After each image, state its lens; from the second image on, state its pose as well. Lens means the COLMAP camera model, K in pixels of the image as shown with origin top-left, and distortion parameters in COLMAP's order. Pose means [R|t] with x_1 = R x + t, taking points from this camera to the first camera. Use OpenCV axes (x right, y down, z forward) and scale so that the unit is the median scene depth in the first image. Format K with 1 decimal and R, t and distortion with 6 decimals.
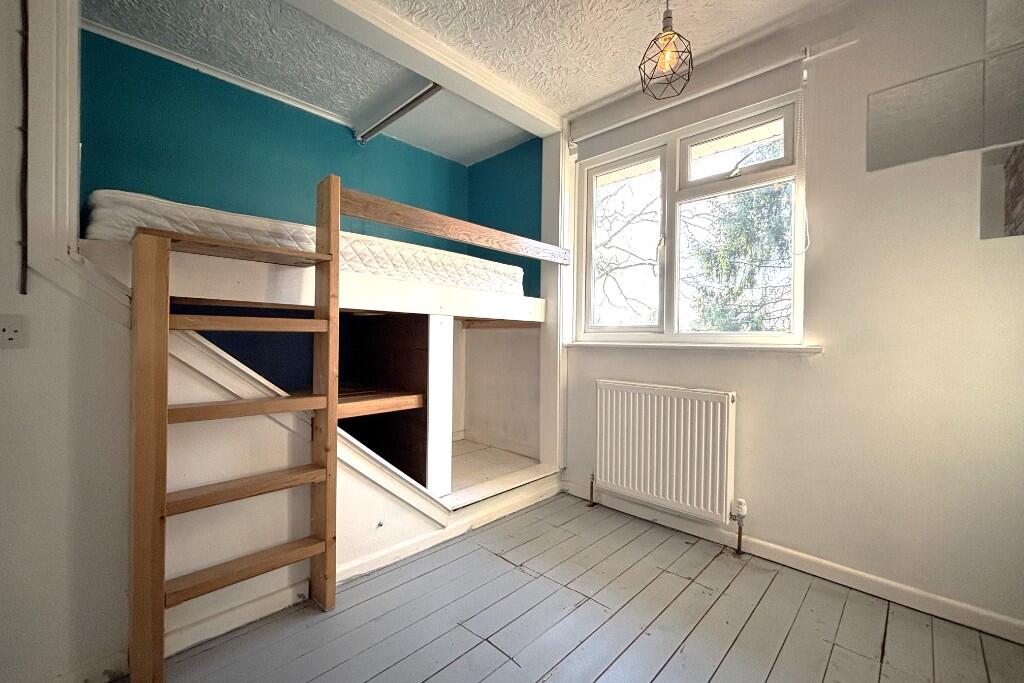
lens RADIAL K [[418.1, 0, 517.5], [0, 418.1, 340.9], [0, 0, 1]] dist [0.000279, -0.000606]
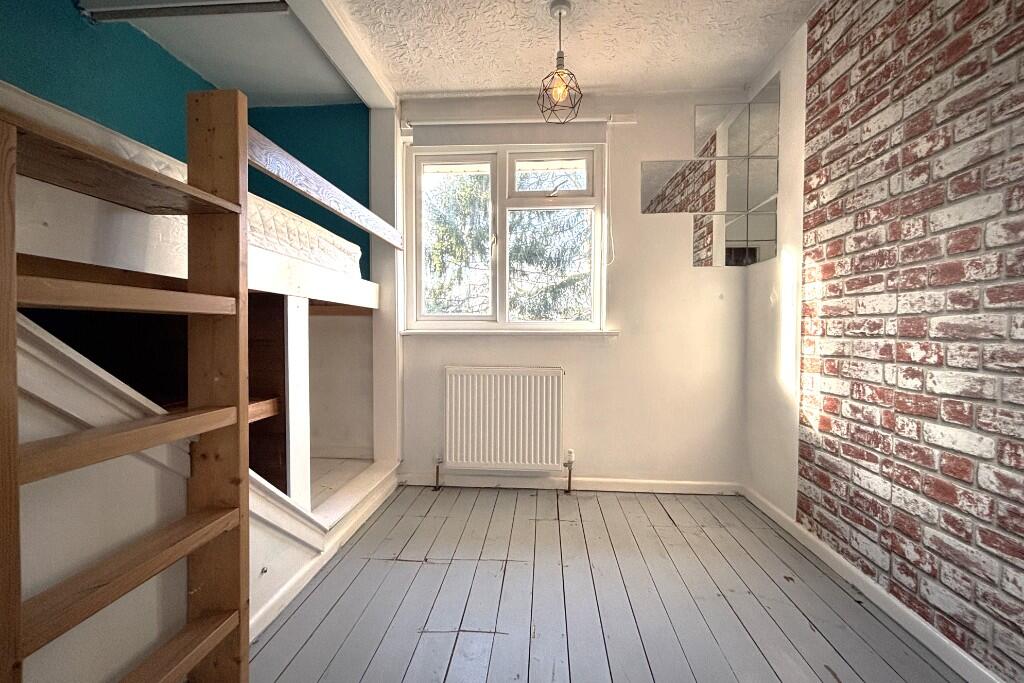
lens RADIAL K [[418.1, 0, 517.5], [0, 418.1, 340.9], [0, 0, 1]] dist [0.000279, -0.000606]
pose [[0.763229, -0.024420, 0.645667, -0.361957], [0.010555, 0.999623, 0.025330, 0.006393], [-0.646042, -0.012517, 0.763199, 0.105070]]
